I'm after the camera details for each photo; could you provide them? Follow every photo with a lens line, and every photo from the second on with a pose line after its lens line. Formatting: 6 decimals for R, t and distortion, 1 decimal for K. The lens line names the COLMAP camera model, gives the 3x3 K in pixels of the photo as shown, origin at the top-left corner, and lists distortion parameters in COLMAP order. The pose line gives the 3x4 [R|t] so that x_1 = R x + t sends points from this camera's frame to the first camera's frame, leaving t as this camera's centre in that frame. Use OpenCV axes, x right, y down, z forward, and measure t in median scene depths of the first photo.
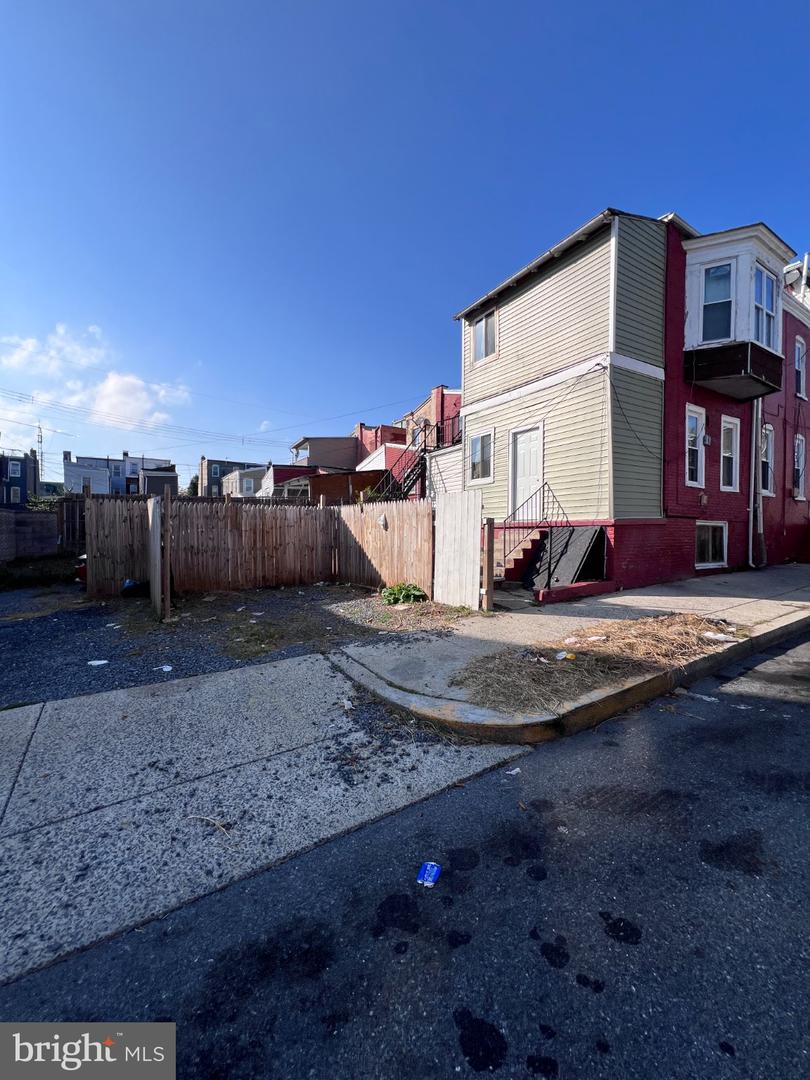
lens RADIAL K [[432.2, 0, 402.6], [0, 432.2, 541.6], [0, 0, 1]] dist [-0.003103, 0.001362]
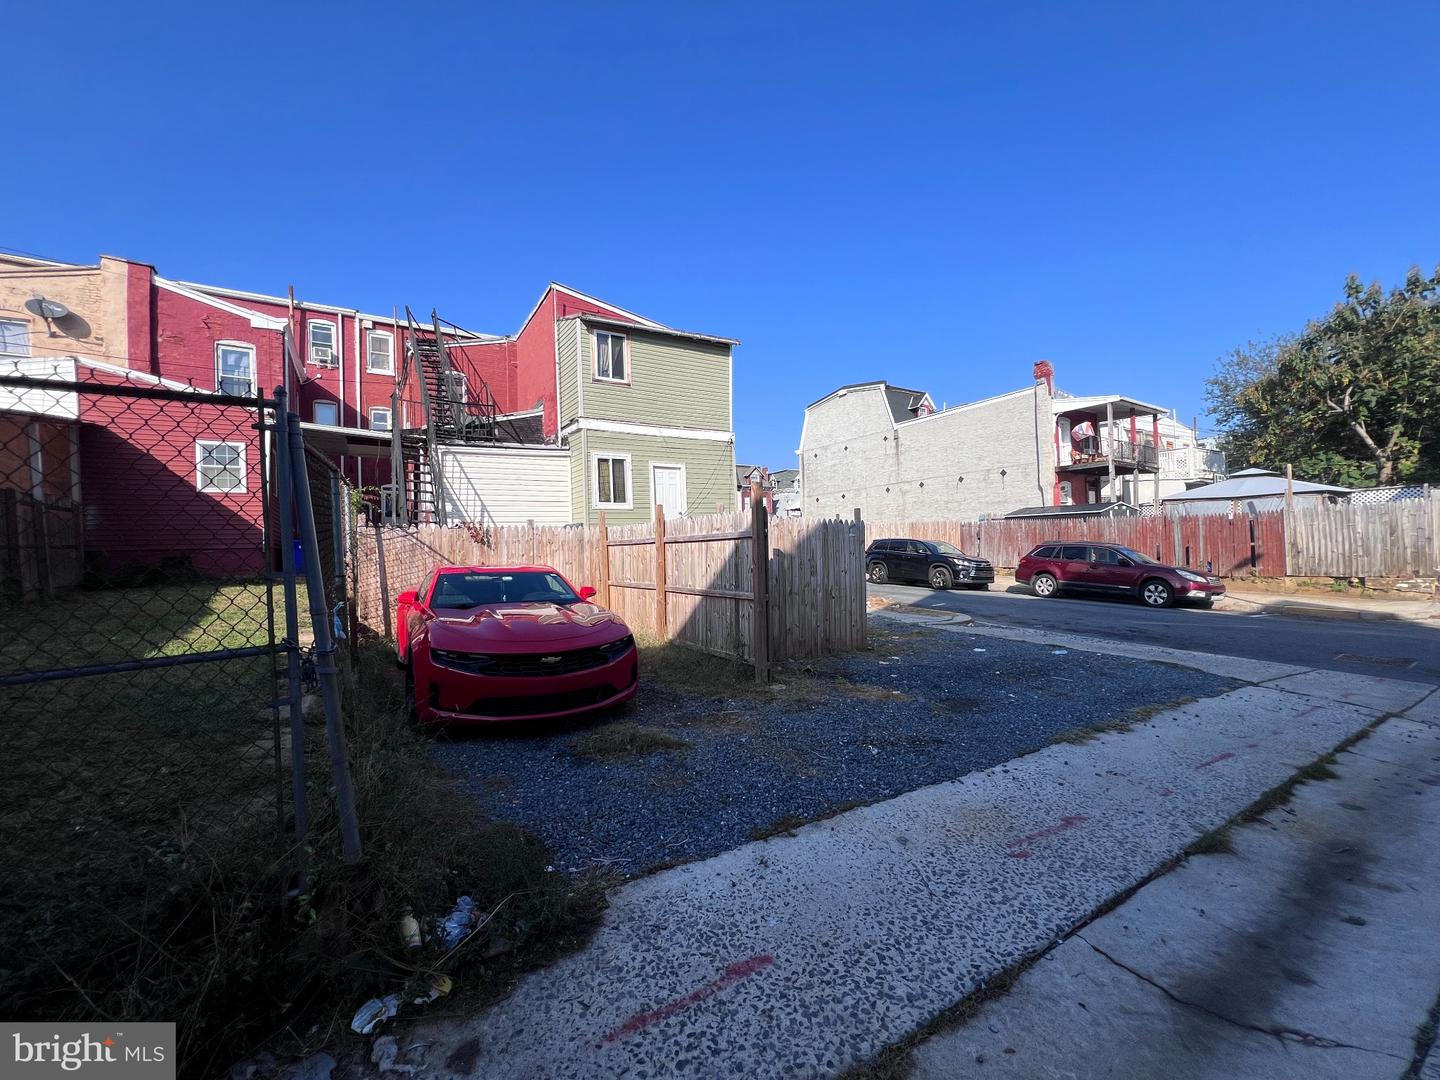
lens RADIAL K [[576.3, 0, 720.6], [0, 576.3, 545.9], [0, 0, 1]] dist [-0.003103, 0.001362]
pose [[0.018842, 0.006006, 0.999804, -1.576036], [0.048345, 0.998807, -0.006912, -0.046528], [-0.998653, 0.048465, 0.018529, 1.093781]]
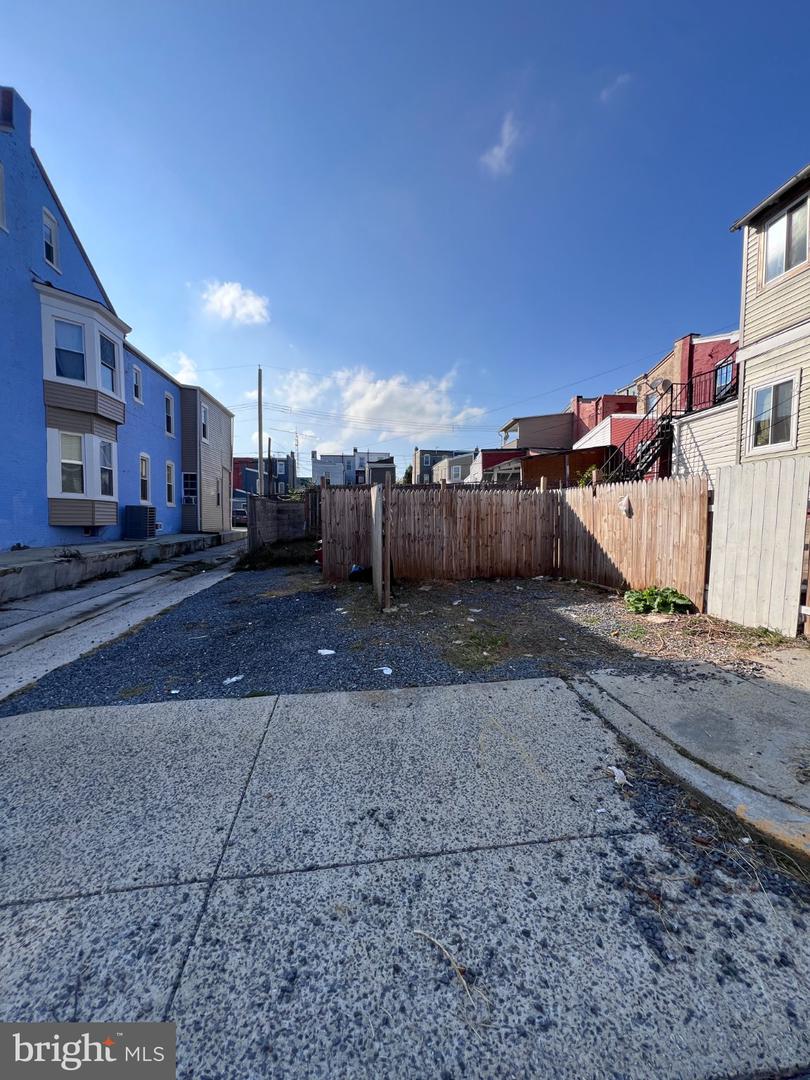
lens RADIAL K [[432.2, 0, 404.5], [0, 432.2, 541.3], [0, 0, 1]] dist [-0.003103, 0.001362]
pose [[0.897055, 0.022975, -0.441321, -0.067237], [-0.008140, 0.999337, 0.035479, -0.007886], [0.441844, -0.028235, 0.896648, 0.118474]]
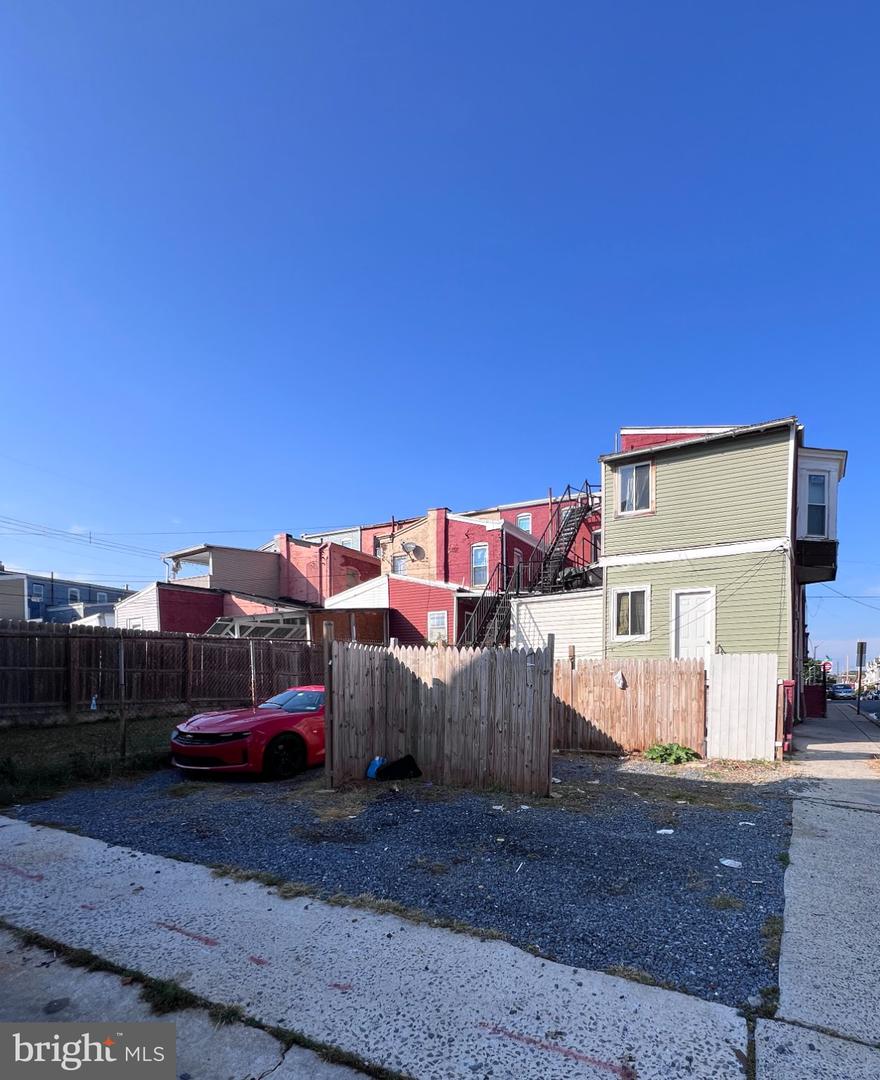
lens RADIAL K [[562.7, 0, 522.8], [0, 562.7, 707.3], [0, 0, 1]] dist [0.000285, -0.001210]
pose [[0.853469, -0.012178, 0.521001, -0.993264], [0.007596, 0.999911, 0.010928, -0.001655], [-0.521088, -0.005369, 0.853486, 0.080887]]
